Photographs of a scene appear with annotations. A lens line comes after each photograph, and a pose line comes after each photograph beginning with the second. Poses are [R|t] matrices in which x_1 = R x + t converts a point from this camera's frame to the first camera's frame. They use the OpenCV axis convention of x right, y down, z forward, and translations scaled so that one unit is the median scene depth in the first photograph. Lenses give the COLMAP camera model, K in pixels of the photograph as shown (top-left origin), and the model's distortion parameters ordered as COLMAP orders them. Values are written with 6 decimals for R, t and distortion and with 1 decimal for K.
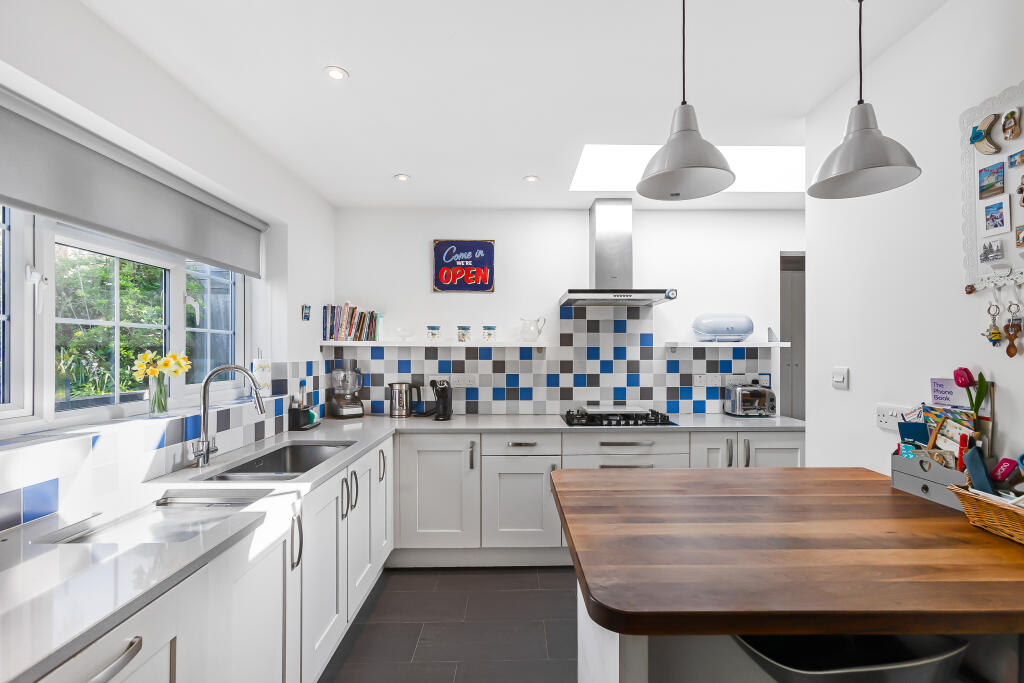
lens RADIAL K [[454.0, 0, 513.0], [0, 454.0, 337.8], [0, 0, 1]] dist [0.000923, 0.000284]
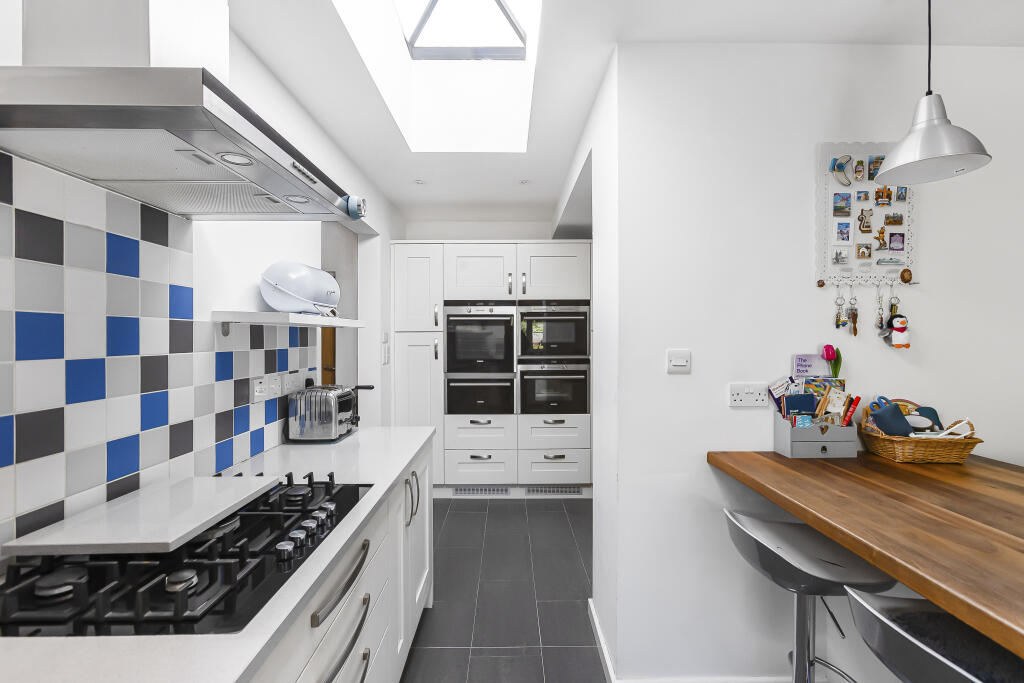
lens RADIAL K [[454.0, 0, 513.0], [0, 454.0, 337.8], [0, 0, 1]] dist [0.000923, 0.000284]
pose [[-0.007640, -0.001795, 0.999969, -0.101177], [-0.029207, 0.999572, 0.001572, 0.026380], [-0.999544, -0.029194, -0.007689, 0.718561]]
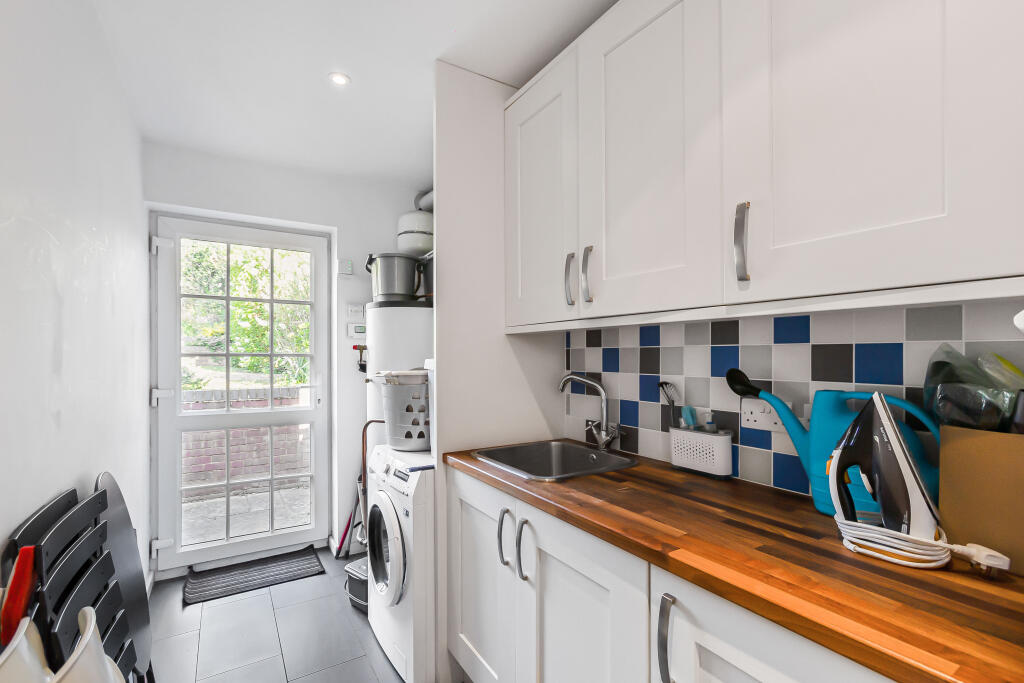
lens RADIAL K [[454.0, 0, 513.0], [0, 454.0, 337.8], [0, 0, 1]] dist [0.000923, 0.000284]
pose [[0.531393, -0.028553, -0.846644, 0.599020], [0.046346, 0.998915, -0.004600, 0.034912], [0.845856, -0.036794, 0.532140, 0.622246]]
